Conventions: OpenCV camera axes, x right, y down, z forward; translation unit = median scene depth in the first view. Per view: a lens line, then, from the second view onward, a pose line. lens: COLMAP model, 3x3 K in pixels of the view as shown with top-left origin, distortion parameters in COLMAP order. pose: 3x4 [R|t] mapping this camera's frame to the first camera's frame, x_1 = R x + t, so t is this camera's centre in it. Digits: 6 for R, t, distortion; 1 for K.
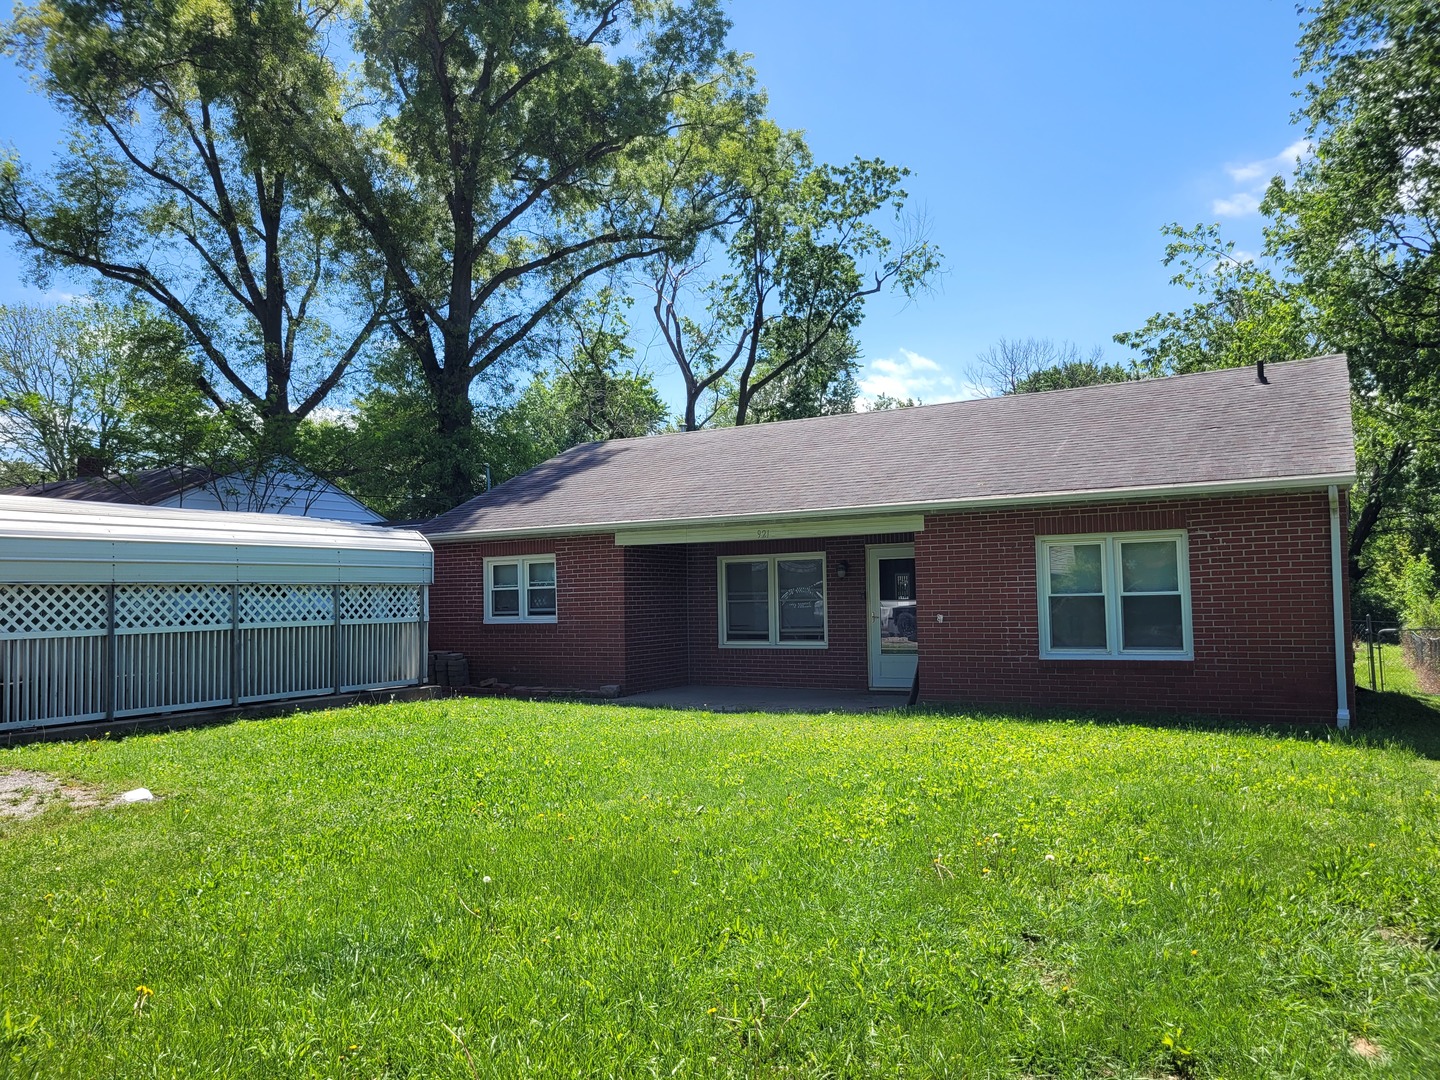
lens RADIAL K [[1089.1, 0, 718.9], [0, 1089.1, 528.2], [0, 0, 1]] dist [0.043952, -0.033011]
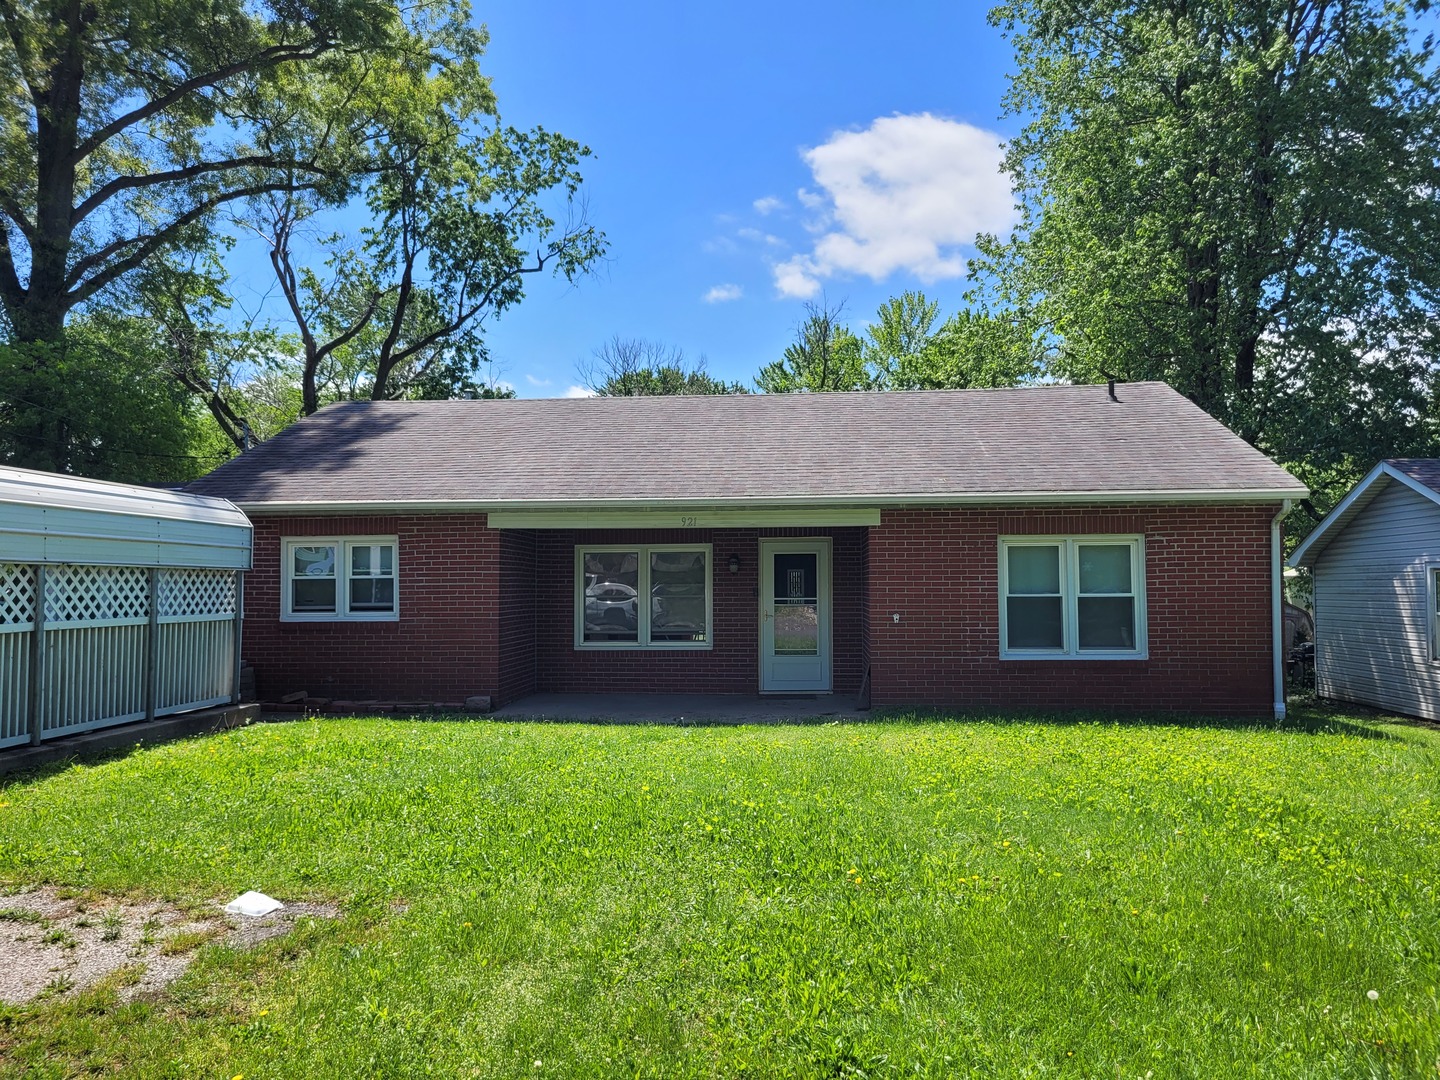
lens RADIAL K [[1089.1, 0, 722.6], [0, 1089.1, 537.5], [0, 0, 1]] dist [0.043952, -0.033011]
pose [[0.903530, 0.035026, 0.427091, -0.287081], [-0.040677, 0.999164, 0.004112, 0.012170], [-0.426590, -0.021089, 0.904199, 0.171596]]
